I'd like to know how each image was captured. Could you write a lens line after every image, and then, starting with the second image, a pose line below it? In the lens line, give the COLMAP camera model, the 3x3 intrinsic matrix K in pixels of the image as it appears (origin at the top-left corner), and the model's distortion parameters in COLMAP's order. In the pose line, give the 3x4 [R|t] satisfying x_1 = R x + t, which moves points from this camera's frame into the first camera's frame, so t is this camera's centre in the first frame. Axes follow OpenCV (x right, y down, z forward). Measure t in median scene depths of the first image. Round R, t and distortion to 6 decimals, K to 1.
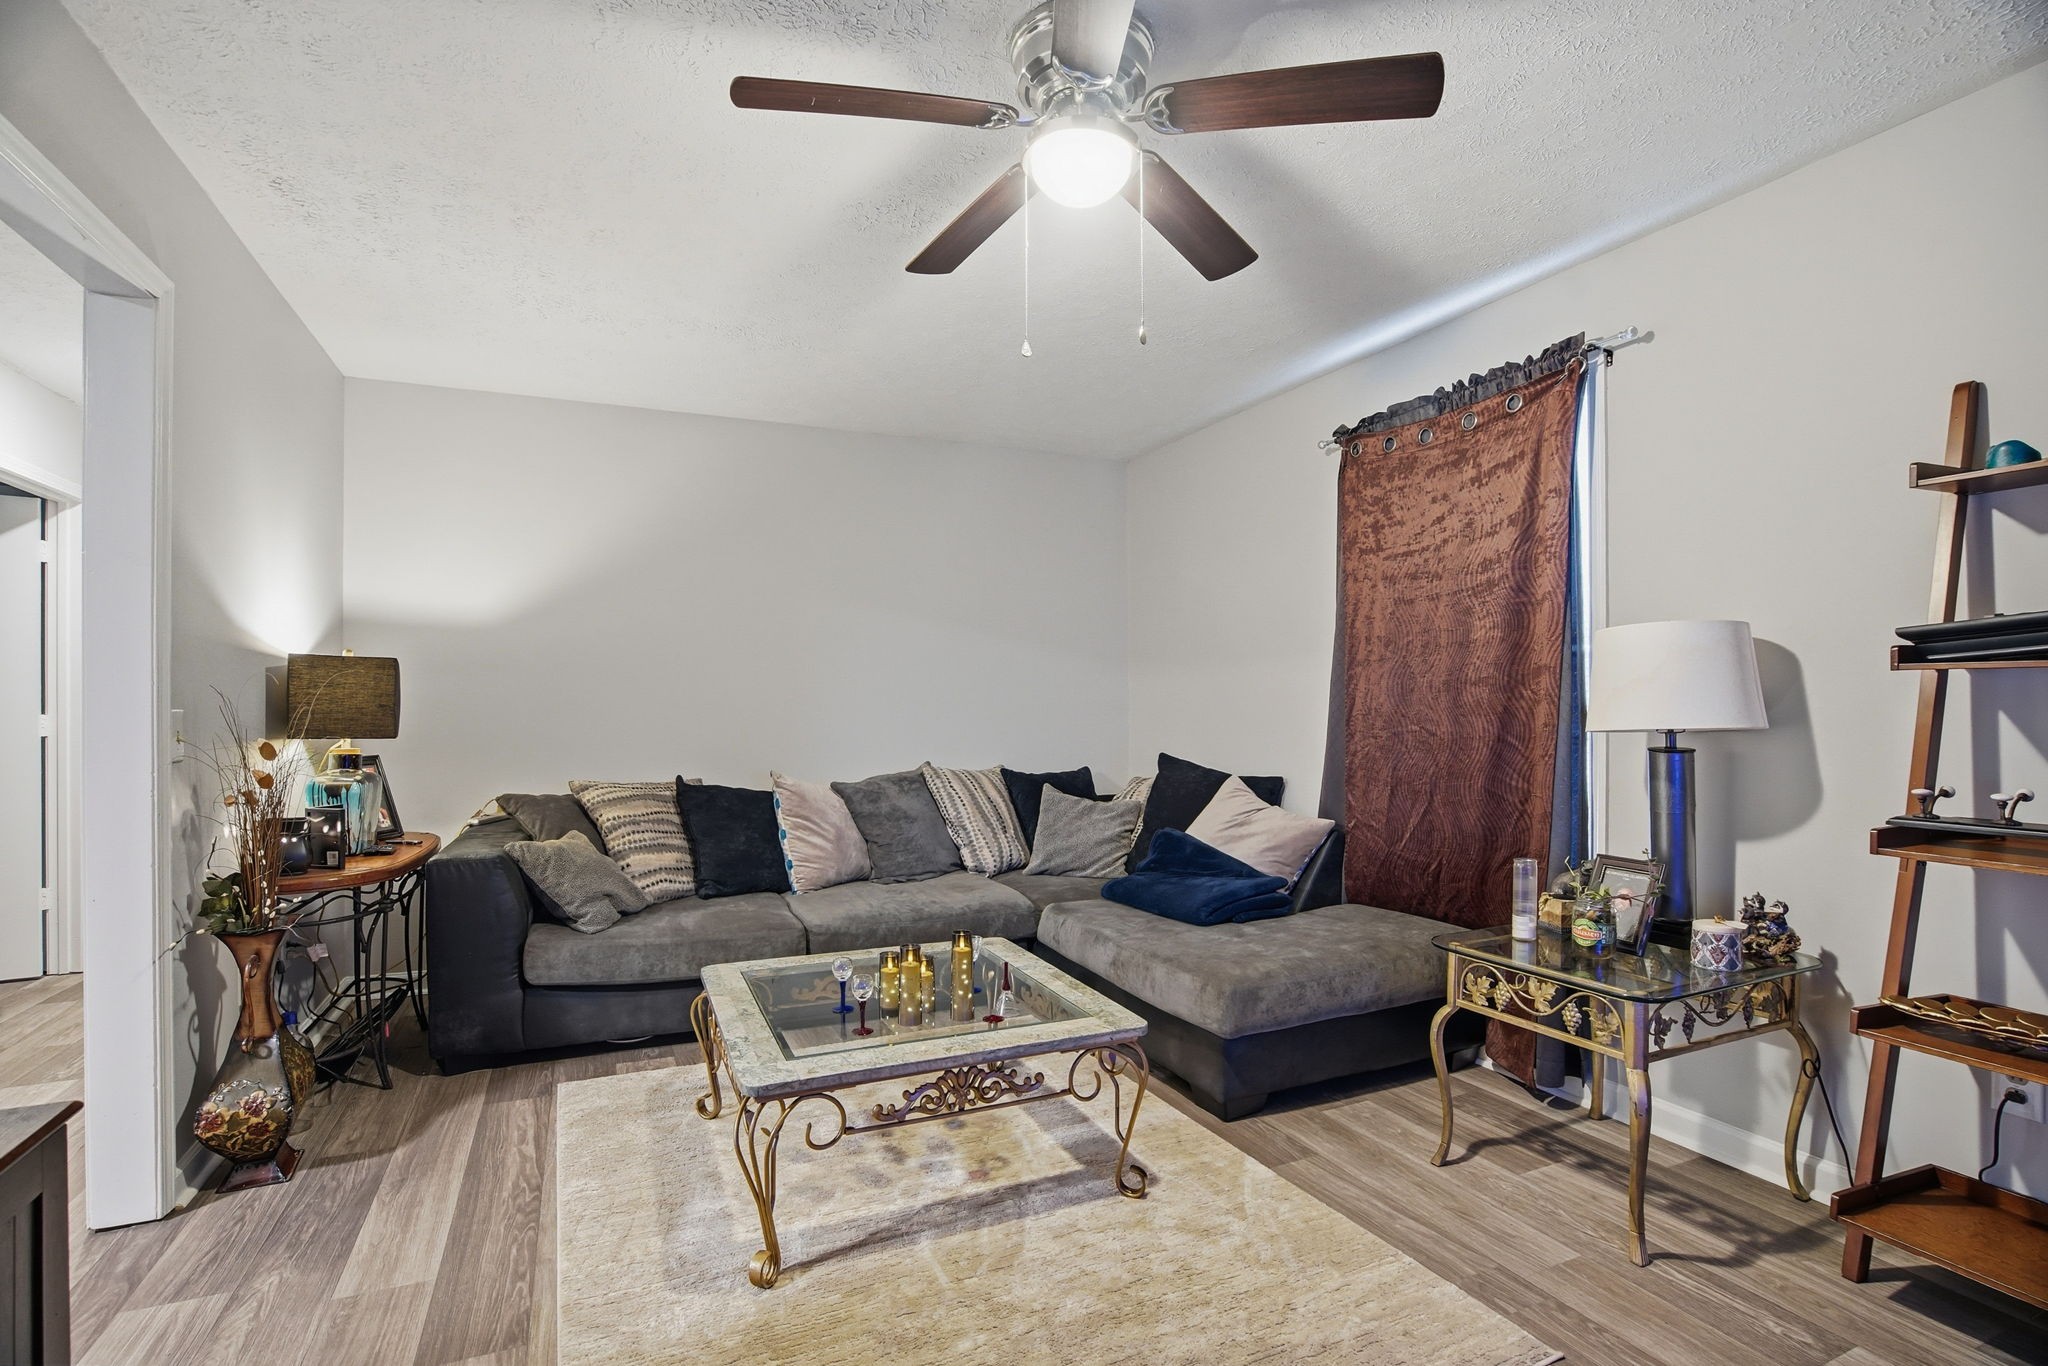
lens RADIAL K [[962.3, 0, 1020.2], [0, 962.3, 691.8], [0, 0, 1]] dist [0.000820, 0.000826]
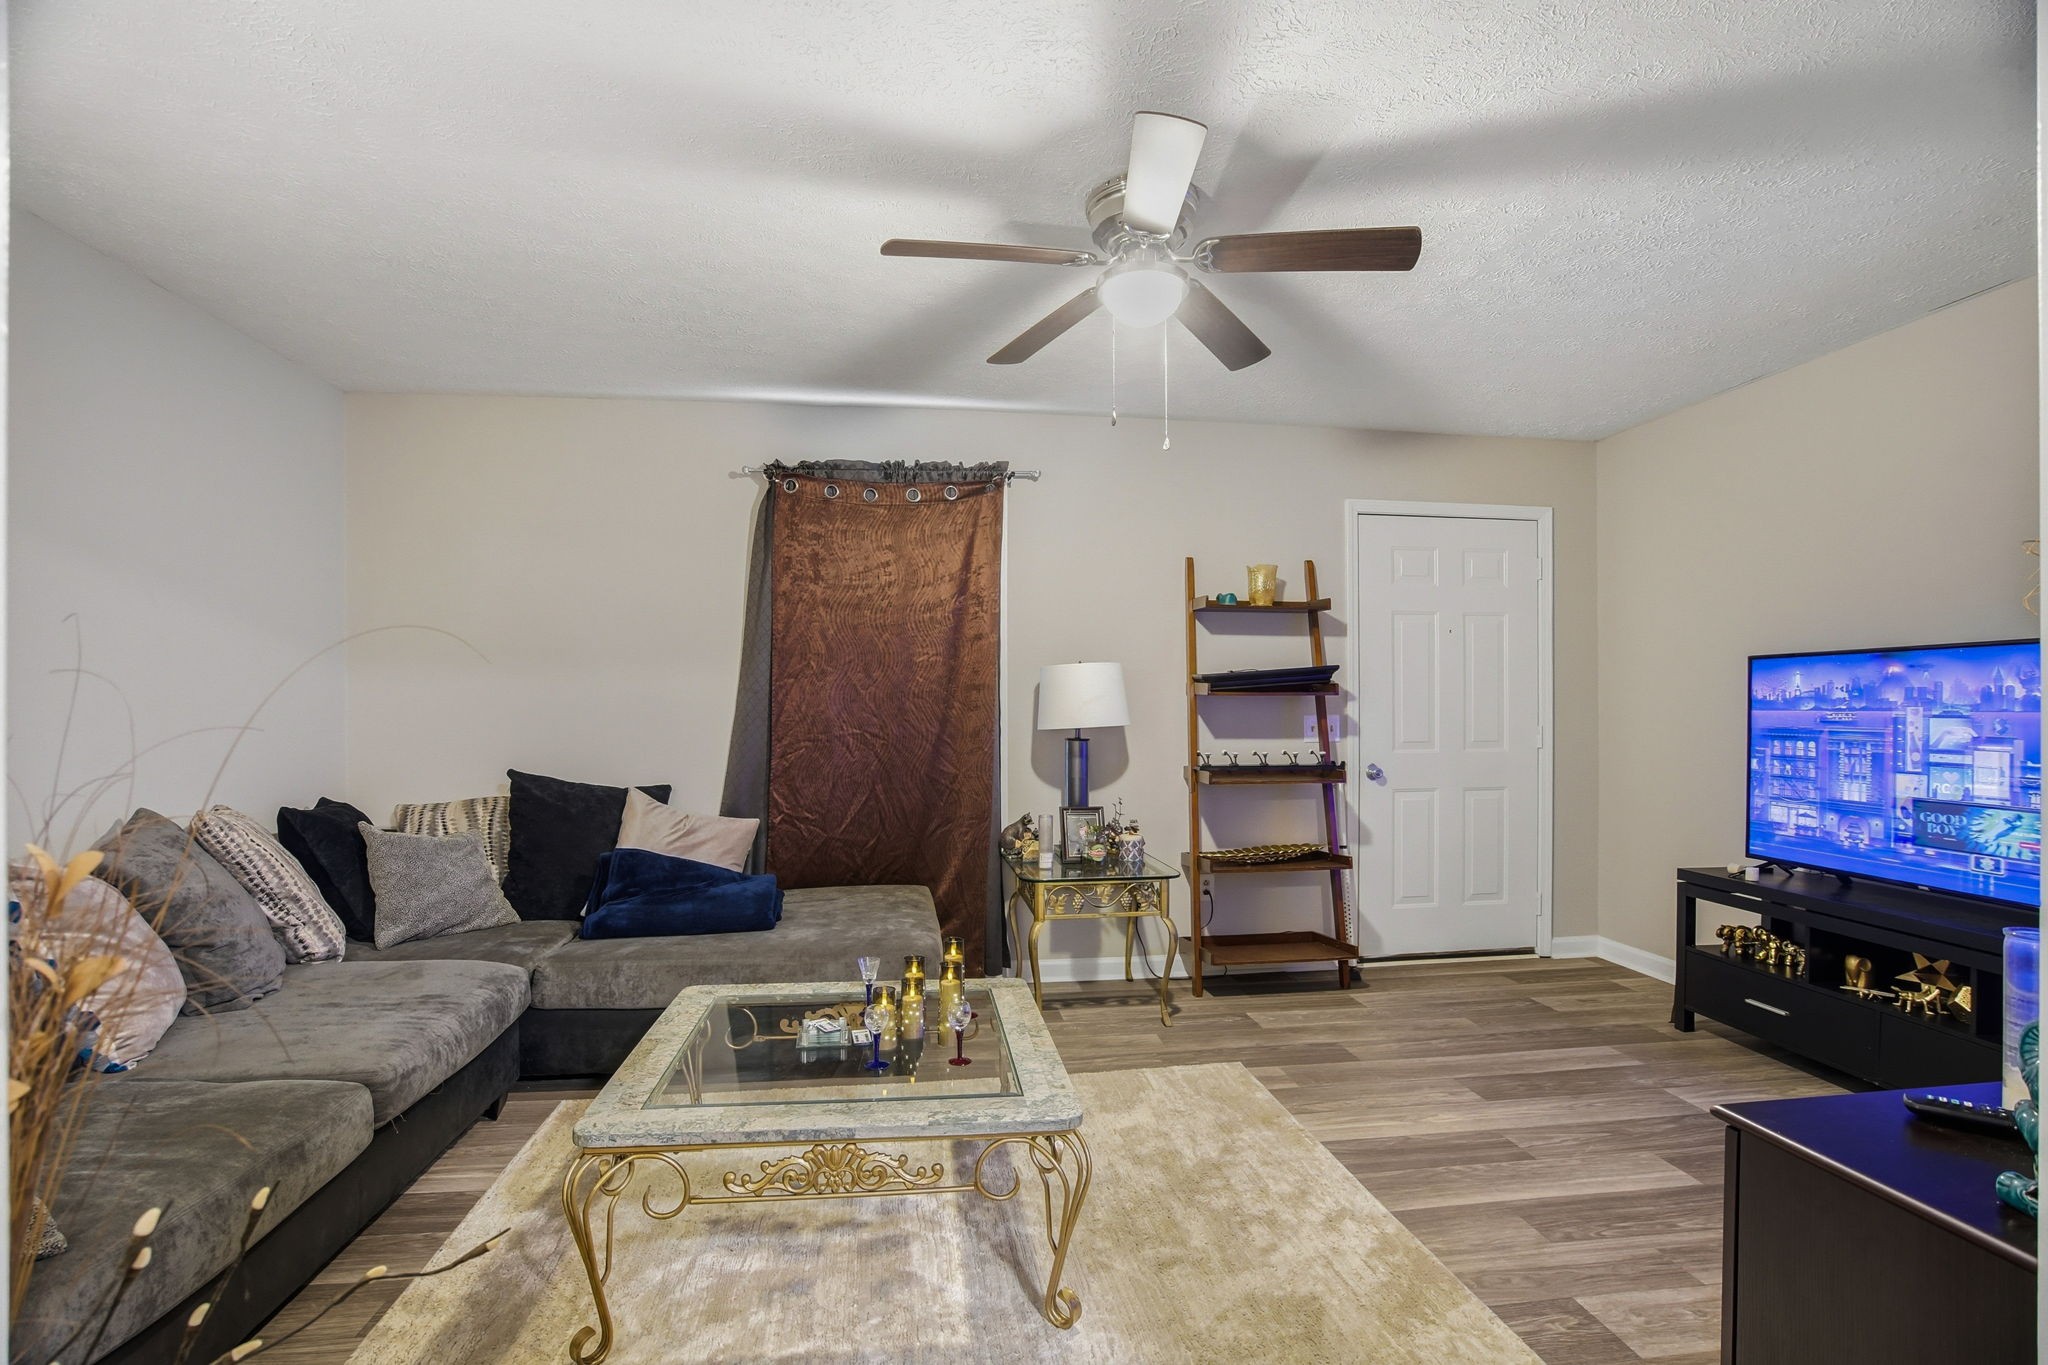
lens RADIAL K [[955.9, 0, 1026.1], [0, 955.9, 674.3], [0, 0, 1]] dist [-0.048910, 0.000856]
pose [[0.302452, 0.034894, 0.952526, -0.735261], [-0.011179, 0.999391, -0.033062, 0.003569], [-0.953099, -0.000649, 0.302658, 0.471645]]
